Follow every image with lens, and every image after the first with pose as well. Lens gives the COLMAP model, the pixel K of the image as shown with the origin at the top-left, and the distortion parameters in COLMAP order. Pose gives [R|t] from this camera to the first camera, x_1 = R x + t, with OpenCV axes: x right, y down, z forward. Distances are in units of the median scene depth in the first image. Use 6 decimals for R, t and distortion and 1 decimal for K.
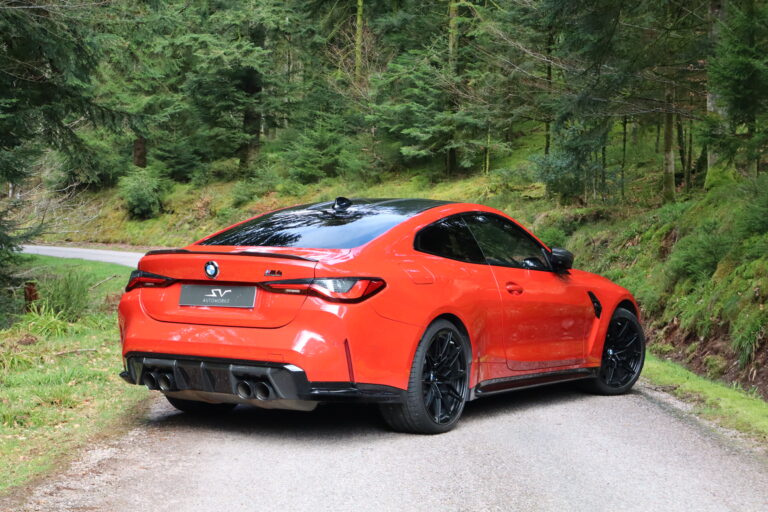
lens RADIAL K [[1406.6, 0, 379.9], [0, 1406.6, 261.5], [0, 0, 1]] dist [-0.093833, 0.000000]
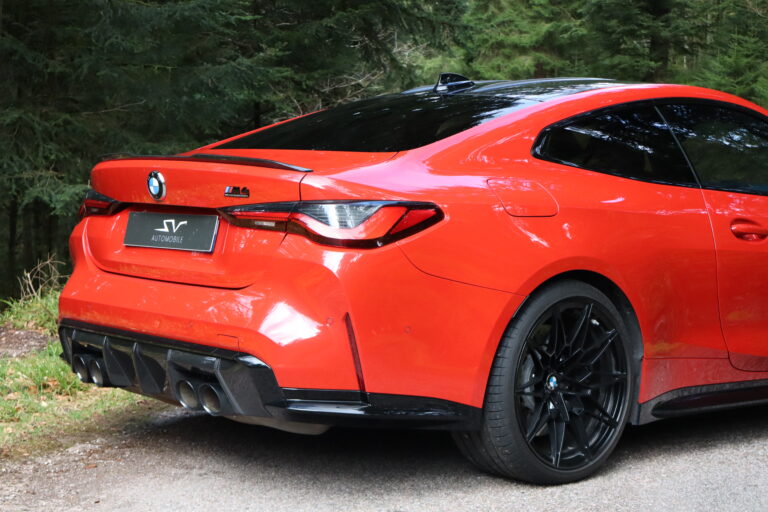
lens RADIAL K [[1438.8, 0, 377.1], [0, 1438.8, 254.0], [0, 0, 1]] dist [-0.010372, 0.000000]
pose [[0.951540, 0.022514, -0.306698, 0.146302], [-0.012271, 0.999302, 0.035285, 0.011316], [0.307279, -0.029812, 0.951153, 0.434437]]
